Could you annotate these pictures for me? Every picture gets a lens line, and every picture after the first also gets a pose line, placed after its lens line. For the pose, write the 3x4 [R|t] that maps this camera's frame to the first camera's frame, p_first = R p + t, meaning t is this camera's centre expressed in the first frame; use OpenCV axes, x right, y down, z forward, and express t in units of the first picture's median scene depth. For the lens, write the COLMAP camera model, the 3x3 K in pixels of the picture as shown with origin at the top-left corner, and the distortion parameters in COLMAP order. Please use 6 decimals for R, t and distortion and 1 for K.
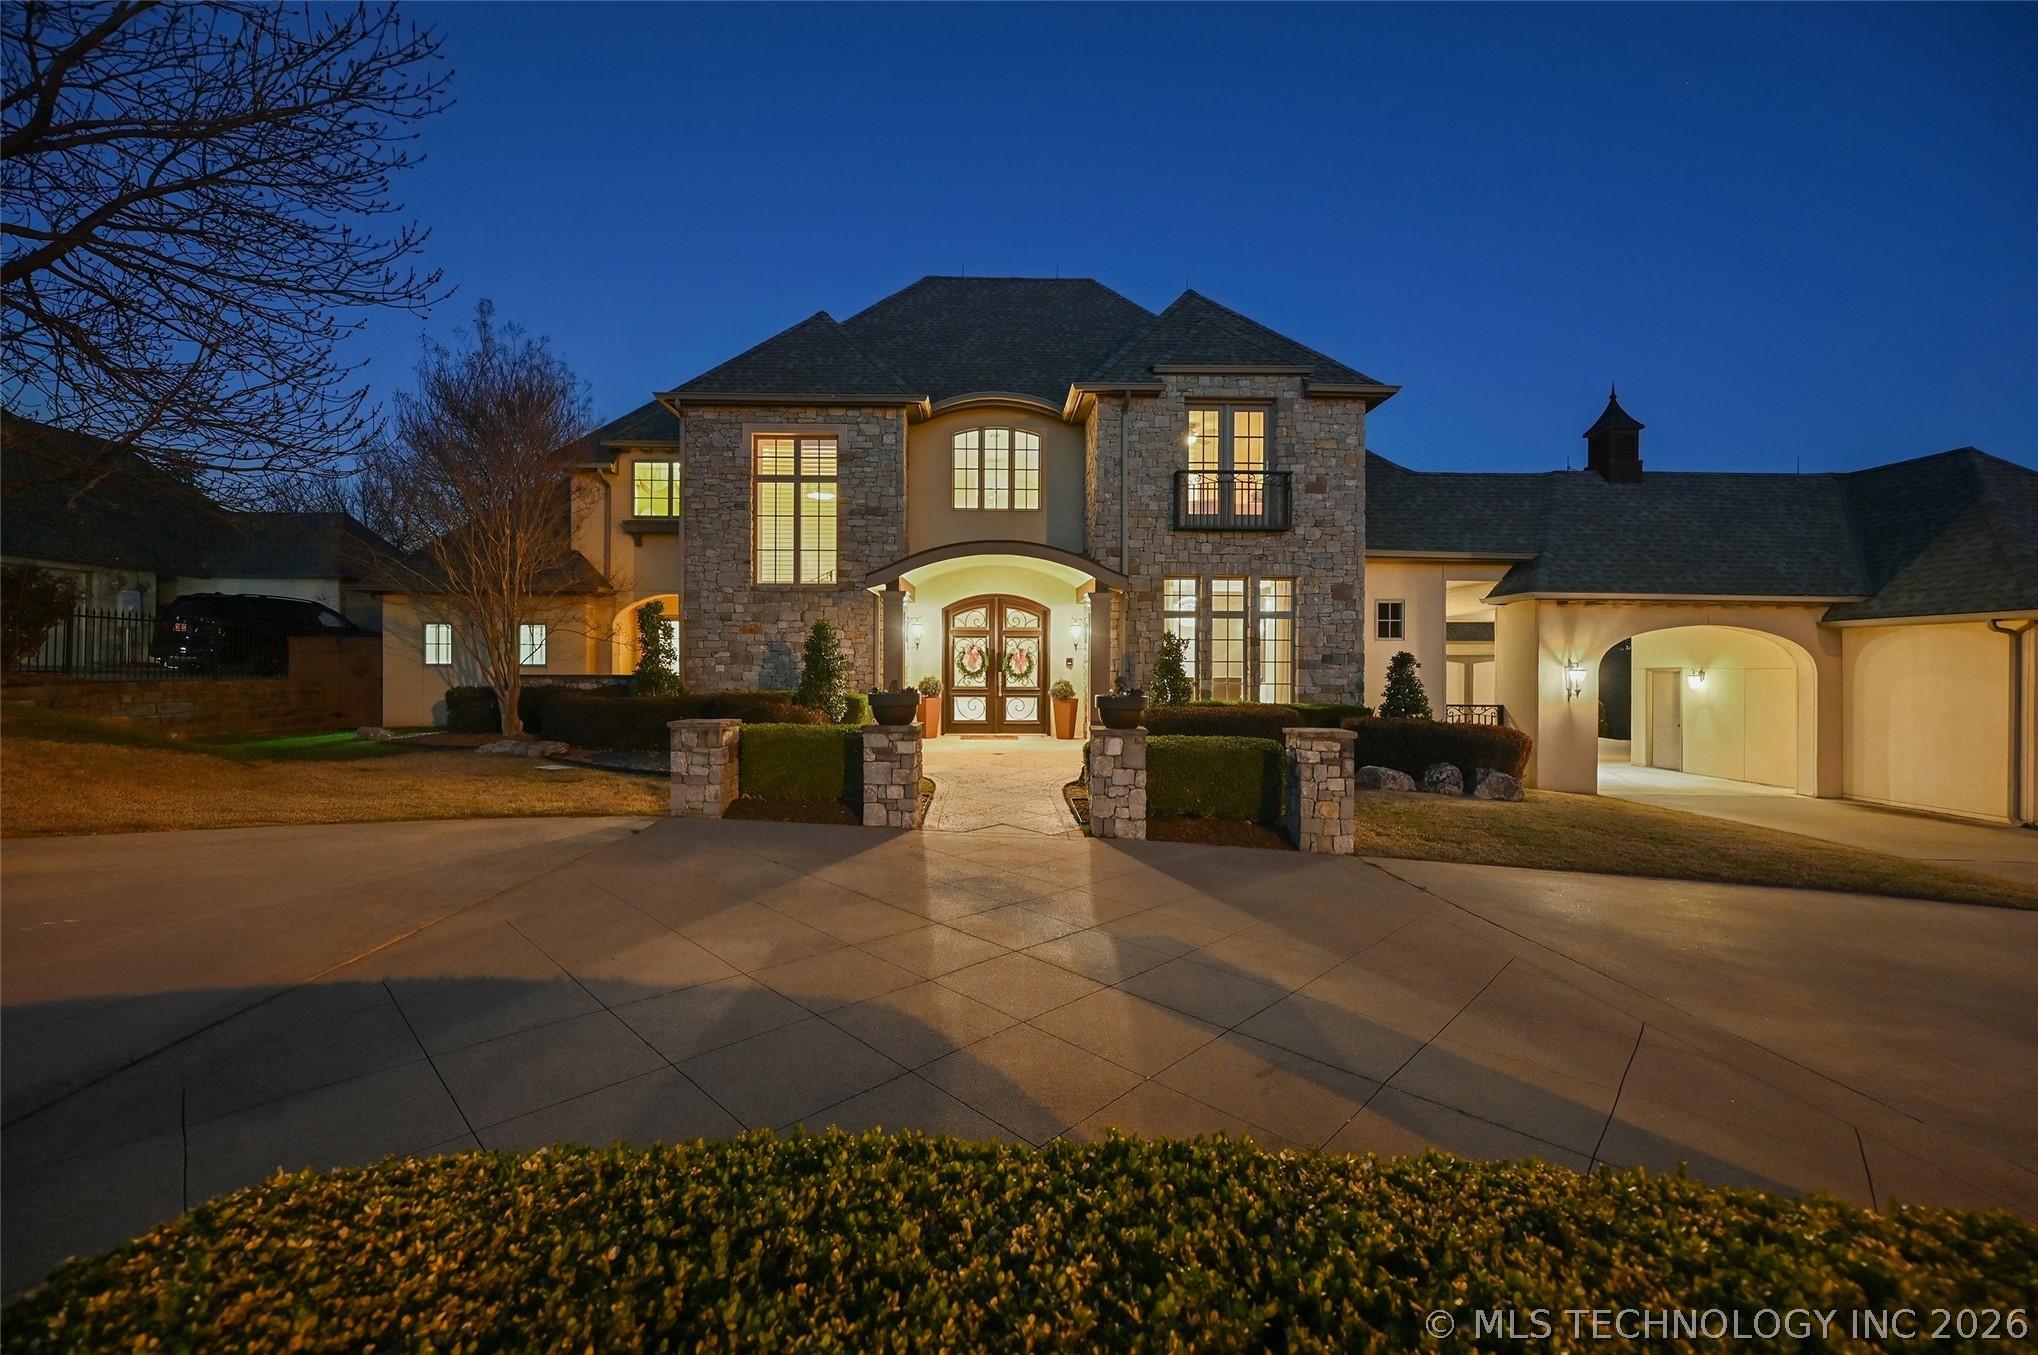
lens RADIAL K [[825.2, 0, 1000.9], [0, 825.2, 669.8], [0, 0, 1]] dist [0.000419, 0.000903]
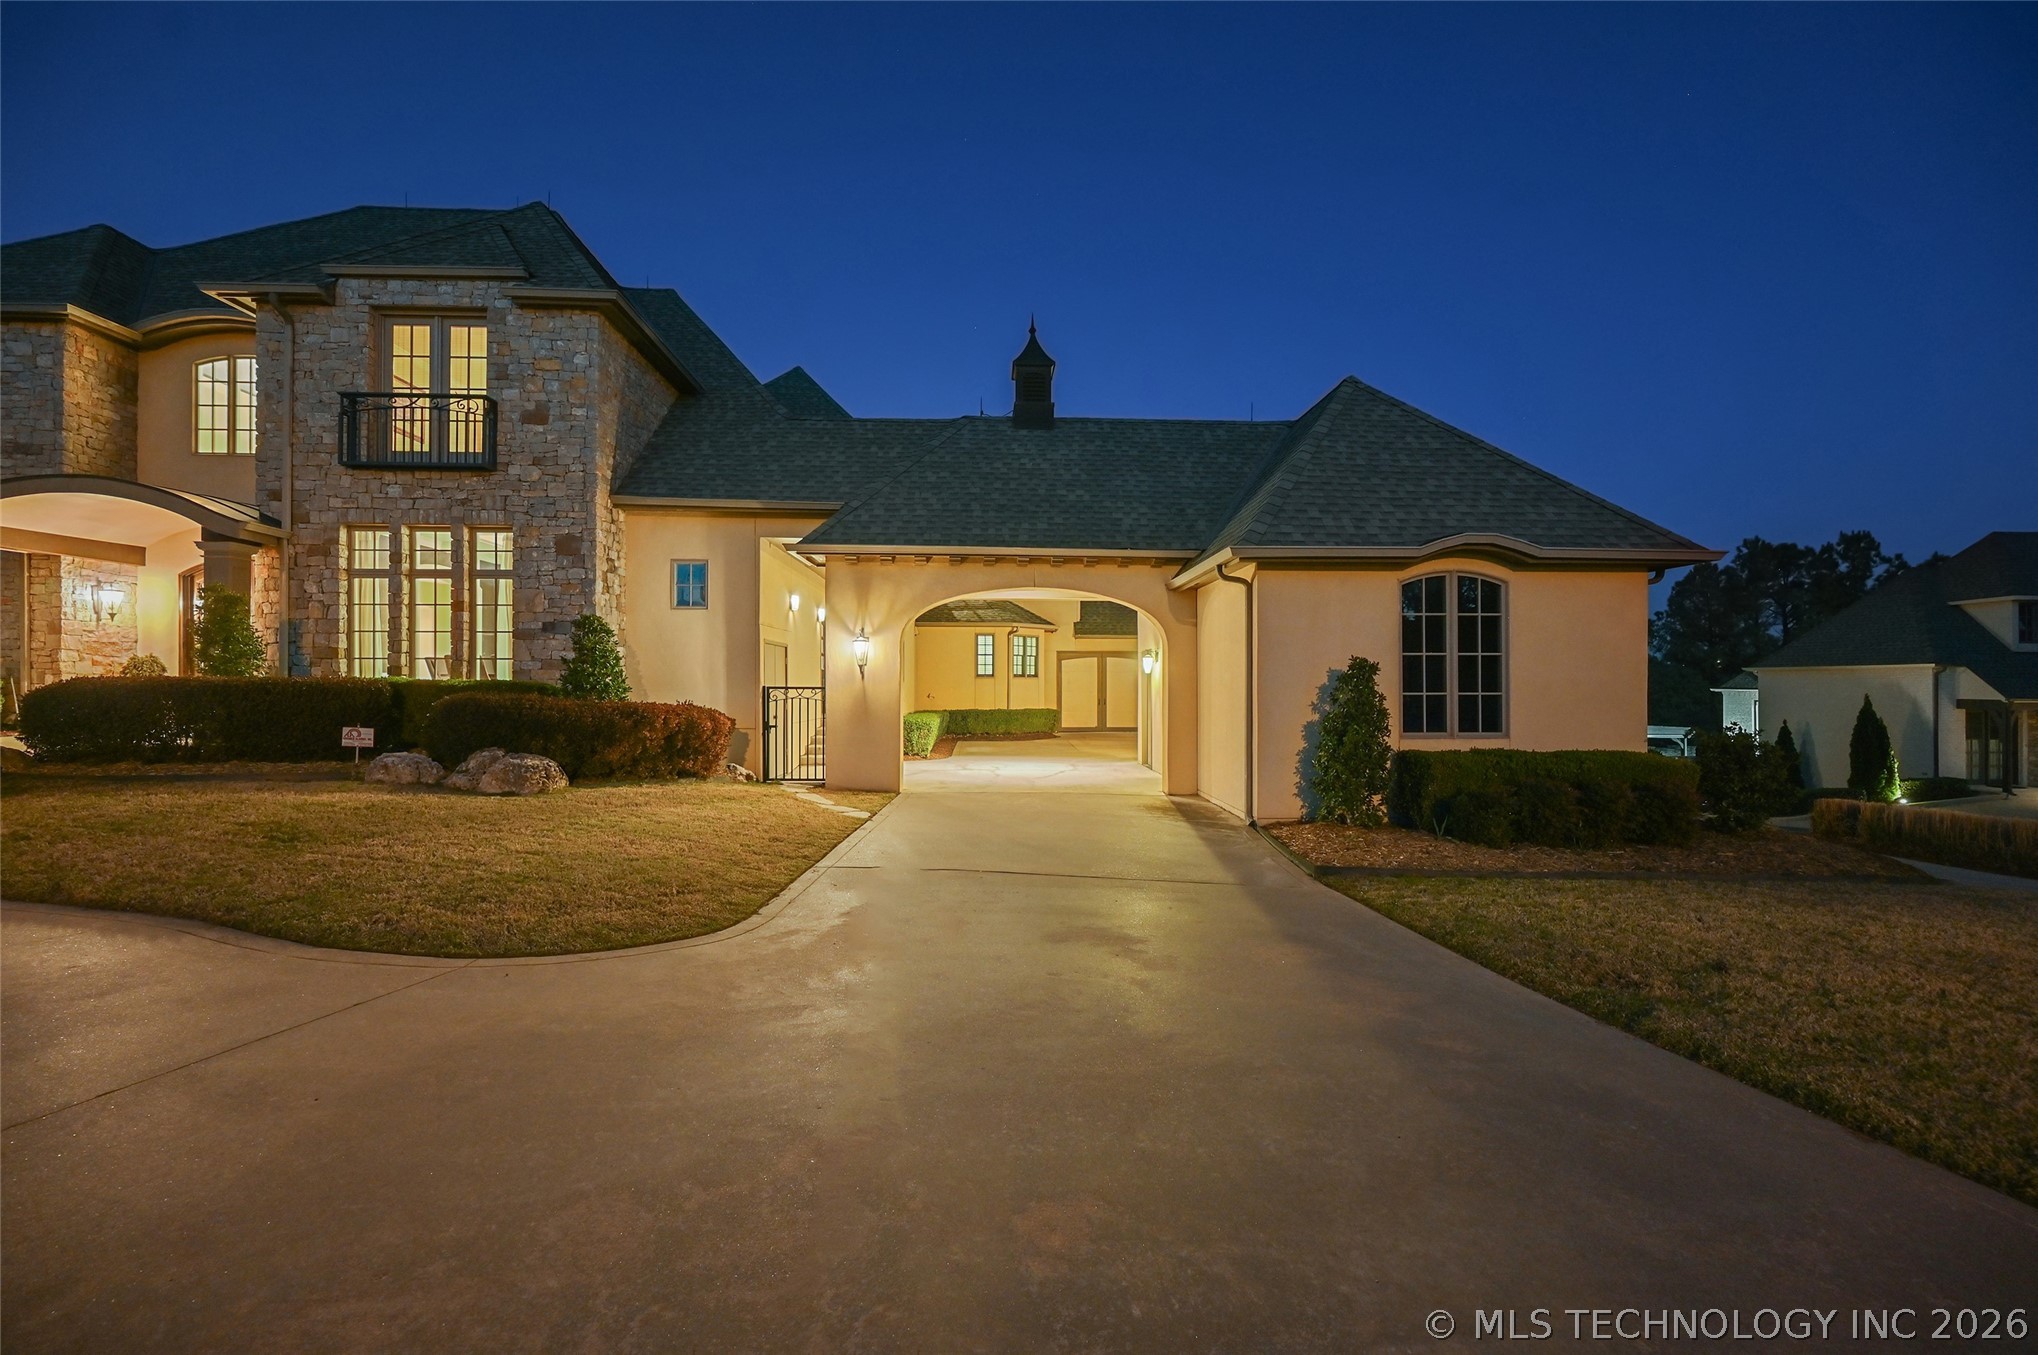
lens RADIAL K [[825.2, 0, 1033.6], [0, 825.2, 695.4], [0, 0, 1]] dist [0.000419, 0.000903]
pose [[0.999929, -0.001270, 0.011859, 0.856897], [0.001301, 0.999996, -0.002653, 0.056729], [-0.011856, 0.002668, 0.999926, 0.176314]]
